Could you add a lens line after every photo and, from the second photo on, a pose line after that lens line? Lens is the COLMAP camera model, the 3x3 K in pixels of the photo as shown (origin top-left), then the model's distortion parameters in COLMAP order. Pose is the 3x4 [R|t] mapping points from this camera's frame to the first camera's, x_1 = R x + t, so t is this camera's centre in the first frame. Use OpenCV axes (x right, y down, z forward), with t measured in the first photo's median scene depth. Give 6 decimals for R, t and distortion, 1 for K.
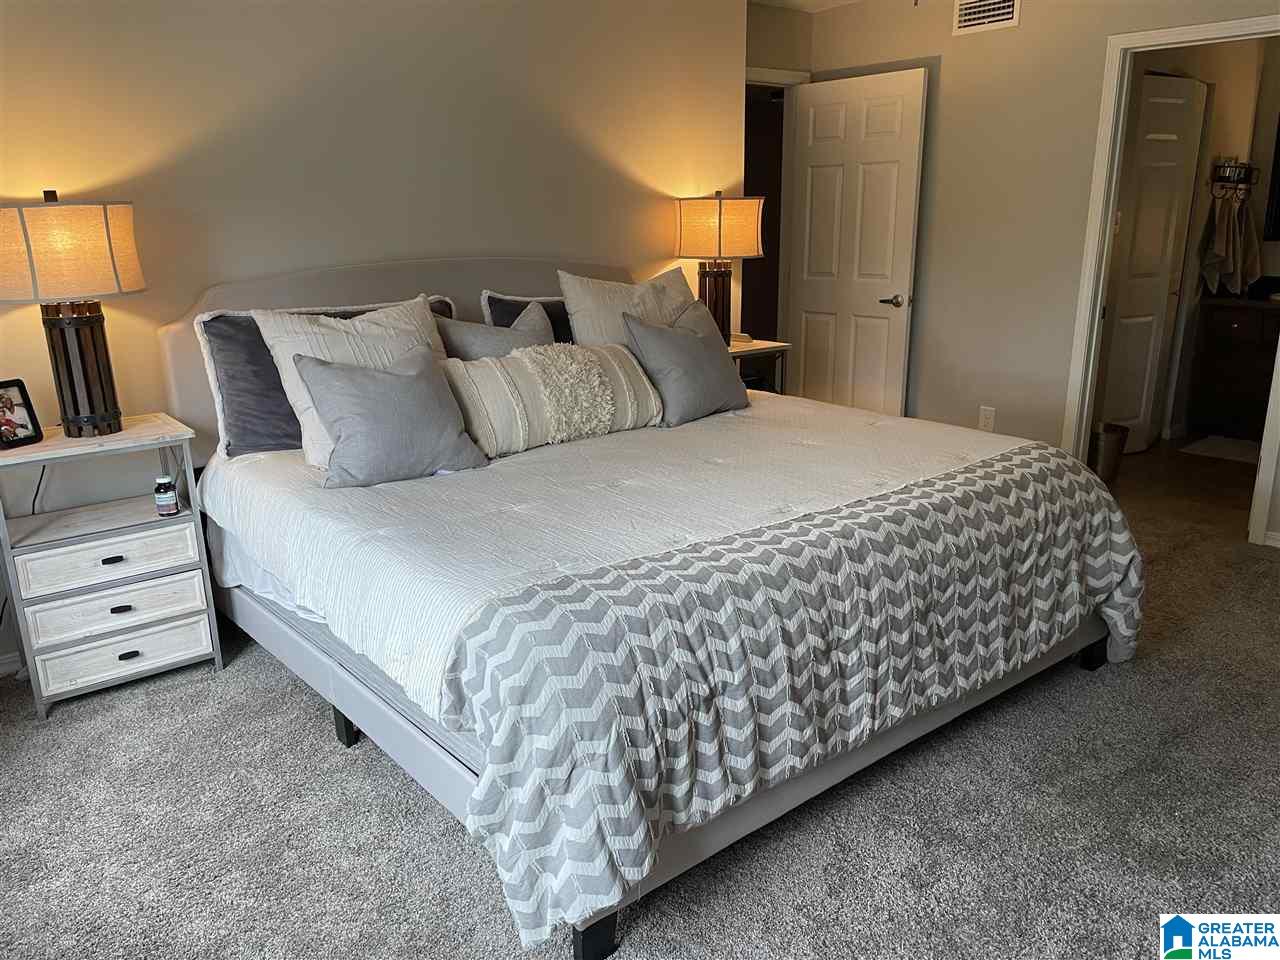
lens RADIAL K [[979.4, 0, 616.0], [0, 979.4, 482.5], [0, 0, 1]] dist [0.001707, 0.000754]
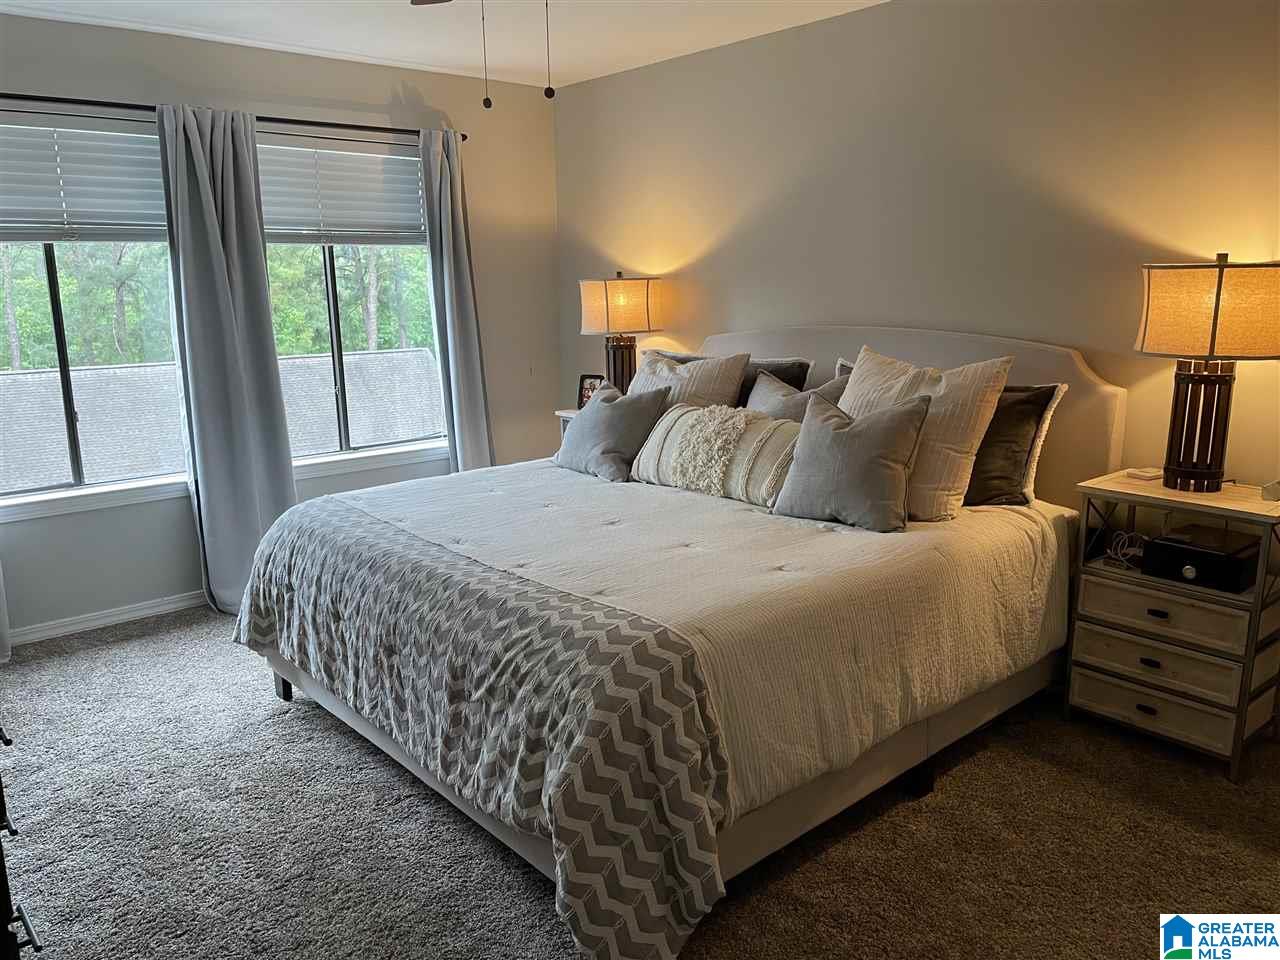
lens RADIAL K [[979.4, 0, 616.0], [0, 979.4, 482.5], [0, 0, 1]] dist [0.001707, 0.000754]
pose [[0.020386, 0.215600, -0.976269, 1.002311], [-0.261845, 0.943540, 0.202904, -0.247603], [0.964895, 0.251495, 0.075689, 0.821670]]
